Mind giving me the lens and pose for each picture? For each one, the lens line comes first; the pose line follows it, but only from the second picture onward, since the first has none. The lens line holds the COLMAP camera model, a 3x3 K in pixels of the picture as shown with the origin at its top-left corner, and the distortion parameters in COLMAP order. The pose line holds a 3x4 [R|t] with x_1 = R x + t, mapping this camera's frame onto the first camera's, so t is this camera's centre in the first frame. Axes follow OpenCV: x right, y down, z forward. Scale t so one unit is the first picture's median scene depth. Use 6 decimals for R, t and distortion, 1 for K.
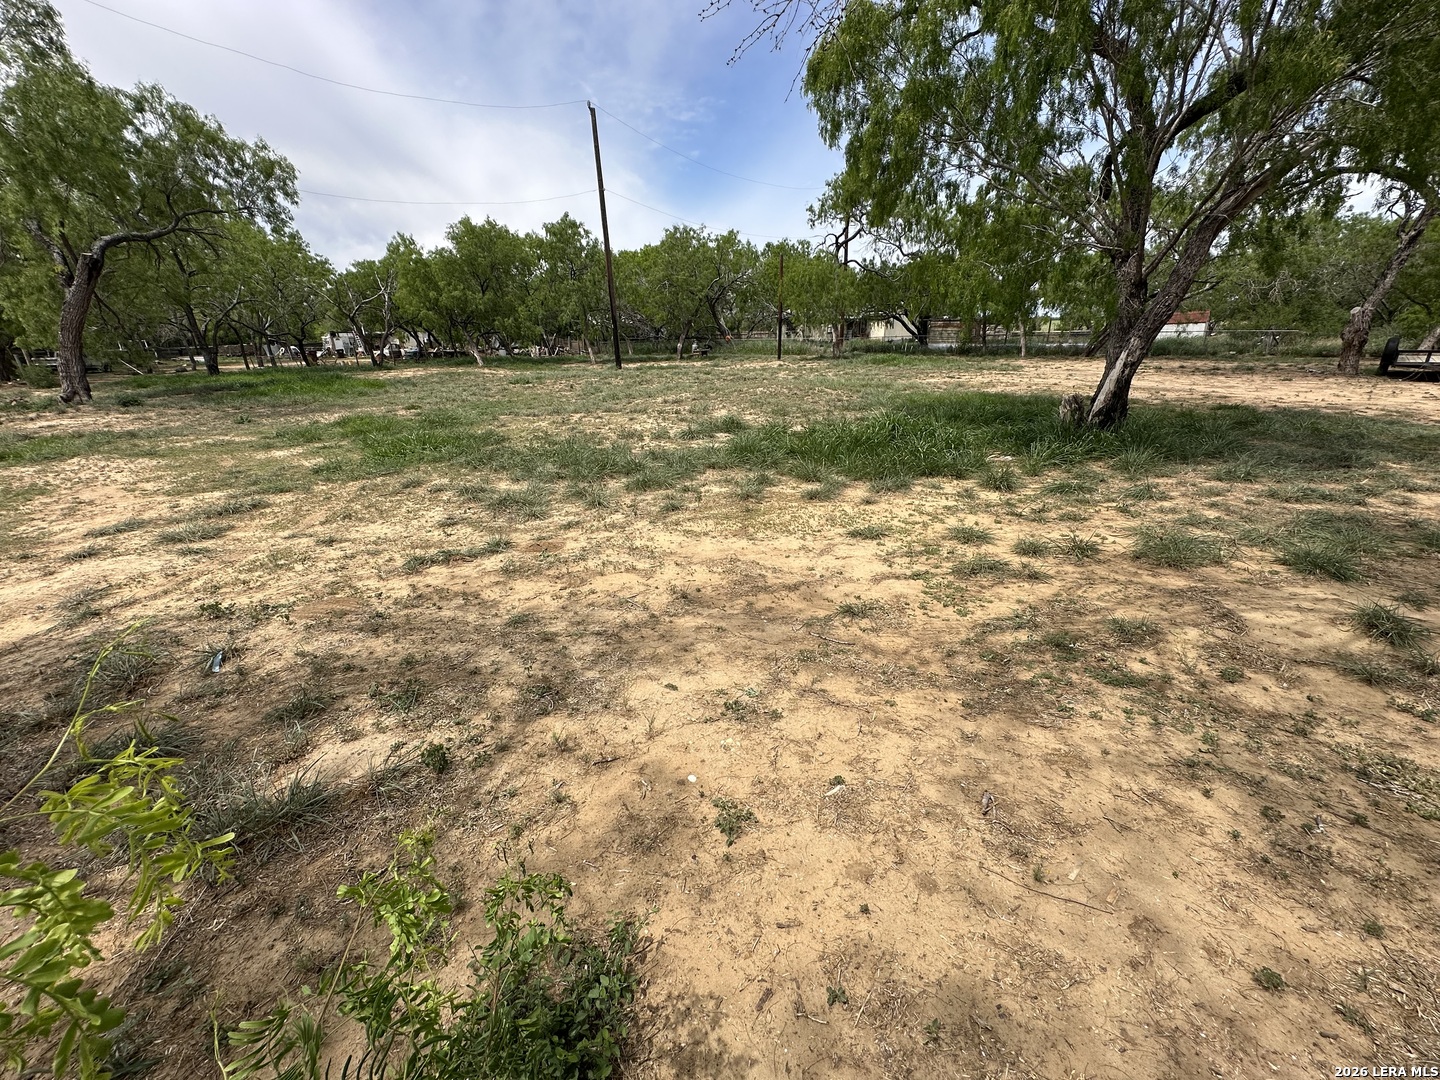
lens RADIAL K [[574.9, 0, 717.2], [0, 574.9, 541.5], [0, 0, 1]] dist [-0.001458, 0.000076]
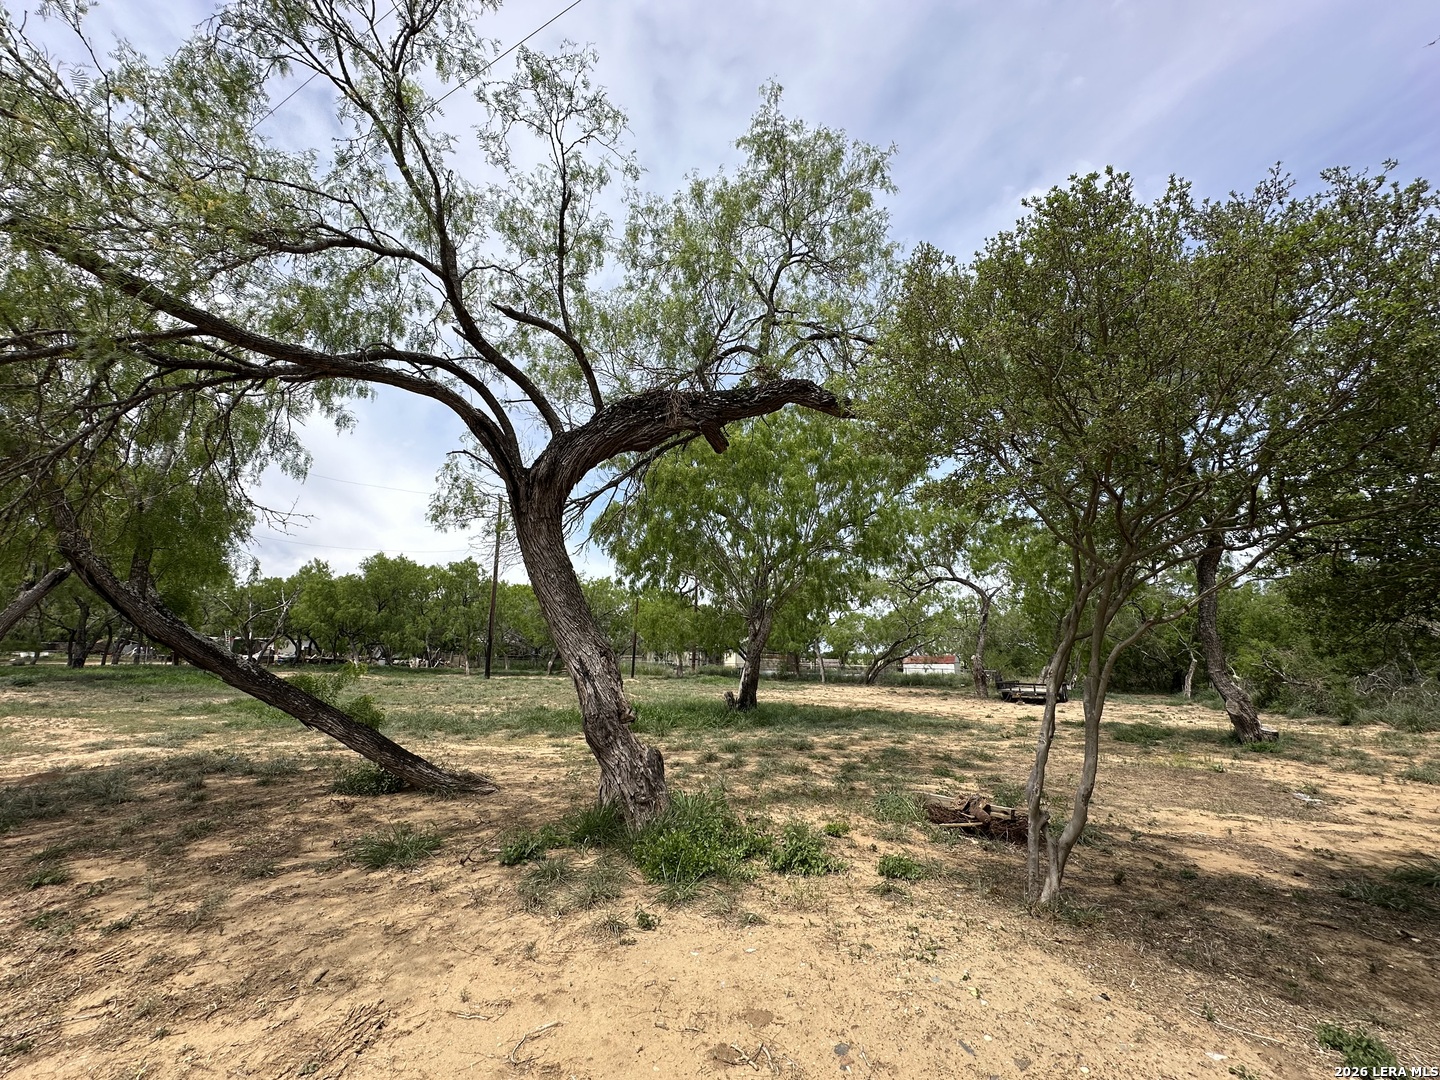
lens RADIAL K [[574.9, 0, 717.2], [0, 574.9, 541.5], [0, 0, 1]] dist [-0.001458, 0.000076]
pose [[0.982743, 0.080505, 0.166537, 0.051031], [0.018404, 0.853302, -0.521091, 0.056514], [-0.184057, 0.515164, 0.837096, -0.147991]]
